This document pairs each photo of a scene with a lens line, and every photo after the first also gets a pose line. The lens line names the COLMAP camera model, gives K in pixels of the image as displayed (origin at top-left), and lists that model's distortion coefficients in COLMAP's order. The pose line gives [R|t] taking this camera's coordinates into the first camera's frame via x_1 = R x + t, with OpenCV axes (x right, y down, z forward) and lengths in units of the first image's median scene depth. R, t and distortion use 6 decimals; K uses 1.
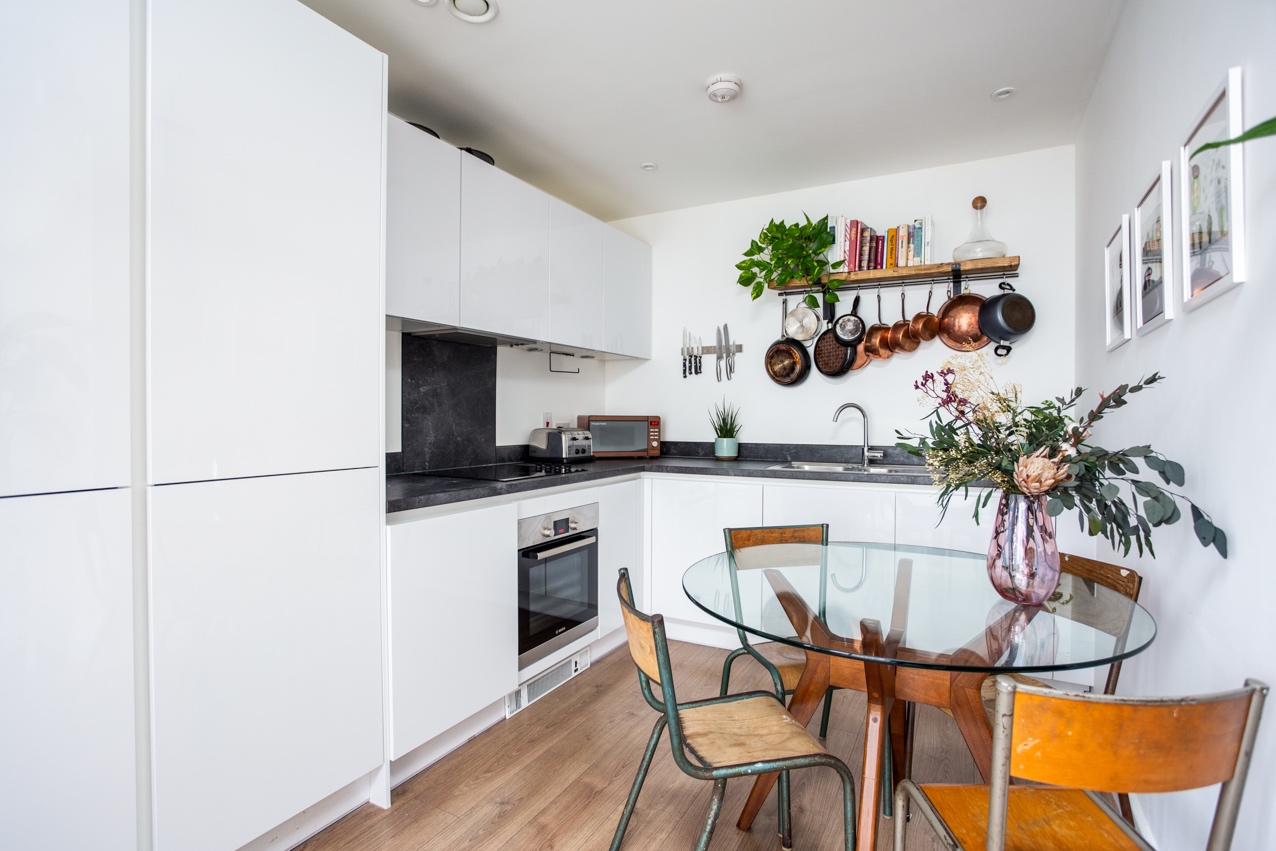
lens RADIAL K [[620.5, 0, 638.0], [0, 620.5, 425.5], [0, 0, 1]] dist [-0.042799, 0.000554]
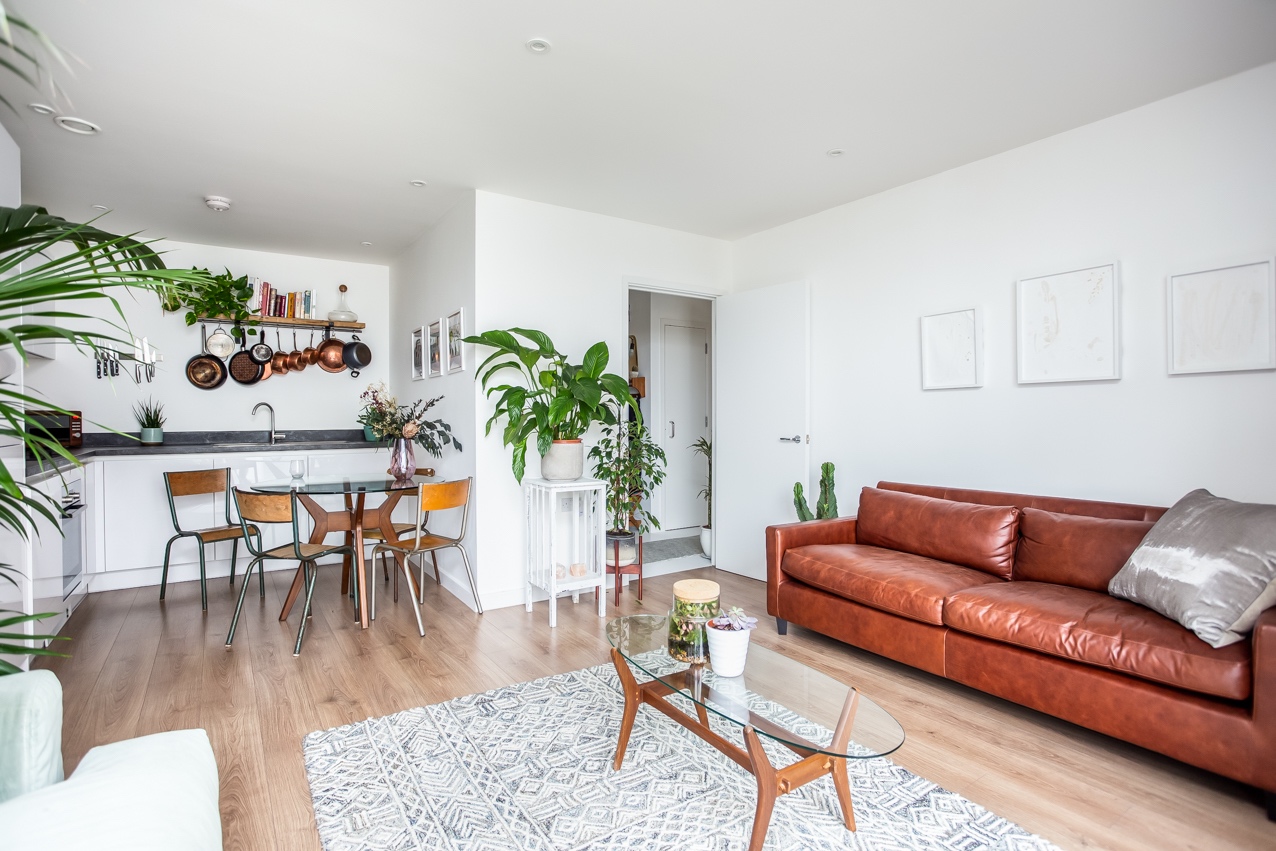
lens RADIAL K [[620.5, 0, 638.0], [0, 620.5, 425.5], [0, 0, 1]] dist [-0.042799, 0.000554]
pose [[0.464484, -0.016328, 0.885431, -0.560976], [0.015128, 0.999830, 0.010502, 0.018570], [-0.885452, 0.008517, 0.464652, -0.514860]]
